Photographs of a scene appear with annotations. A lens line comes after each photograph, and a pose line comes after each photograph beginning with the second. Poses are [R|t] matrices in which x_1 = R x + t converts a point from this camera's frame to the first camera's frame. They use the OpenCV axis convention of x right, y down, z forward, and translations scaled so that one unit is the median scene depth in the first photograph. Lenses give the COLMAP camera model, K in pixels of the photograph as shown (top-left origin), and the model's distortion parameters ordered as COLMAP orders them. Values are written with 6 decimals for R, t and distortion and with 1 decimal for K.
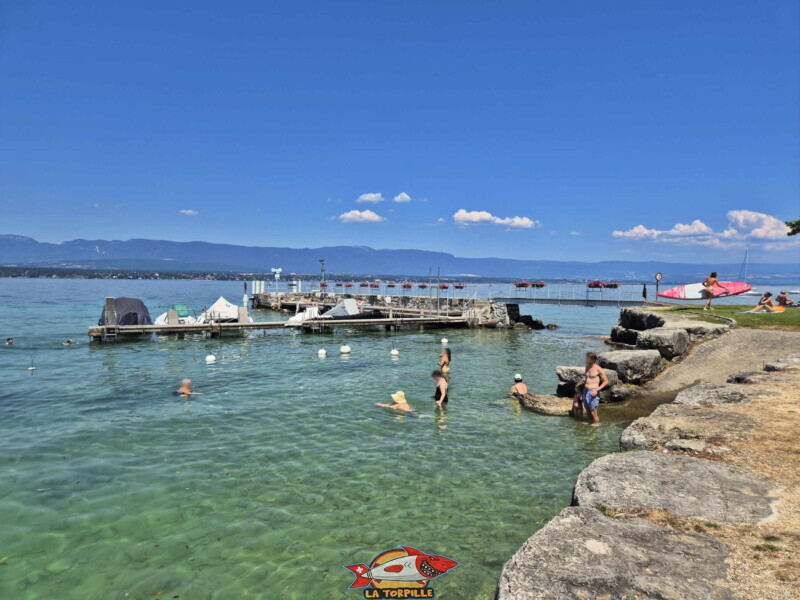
lens RADIAL K [[535.6, 0, 398.6], [0, 535.6, 310.8], [0, 0, 1]] dist [0.053517, -0.047795]
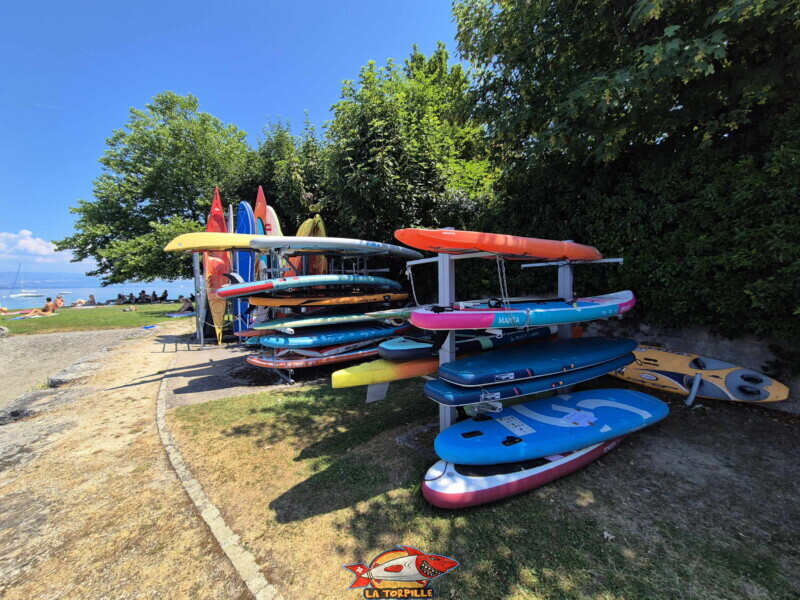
lens RADIAL K [[332.3, 0, 400.0], [0, 332.3, 300.0], [0, 0, 1]] dist [0.011636, -0.000041]
pose [[0.154483, -0.064985, 0.985856, 0.065037], [0.071330, 0.995964, 0.054474, -0.011528], [-0.985417, 0.061905, 0.158495, 0.096973]]
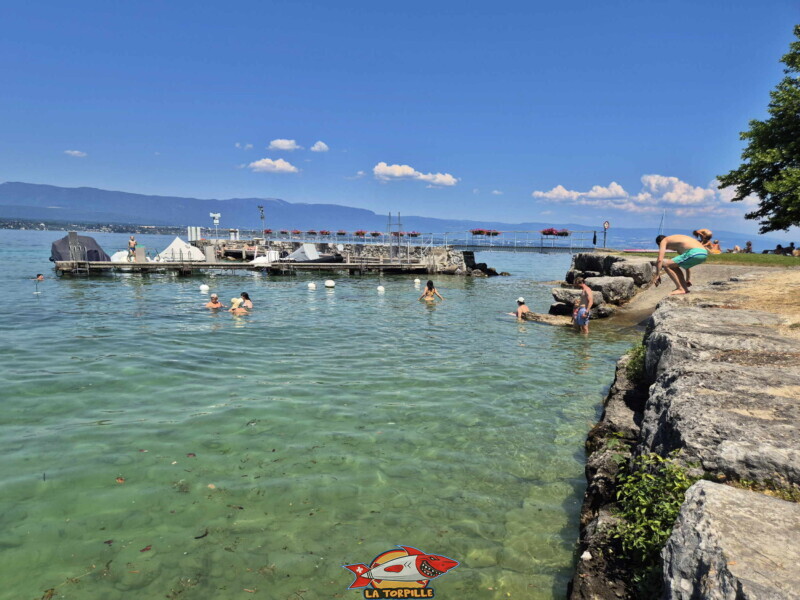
lens RADIAL K [[580.7, 0, 397.5], [0, 580.7, 309.7], [0, 0, 1]] dist [0.067784, -0.067489]
pose [[0.988425, -0.006914, 0.151554, -0.091048], [-0.002194, 0.998205, 0.059849, 0.033233], [-0.151696, -0.059489, 0.986635, -0.065913]]
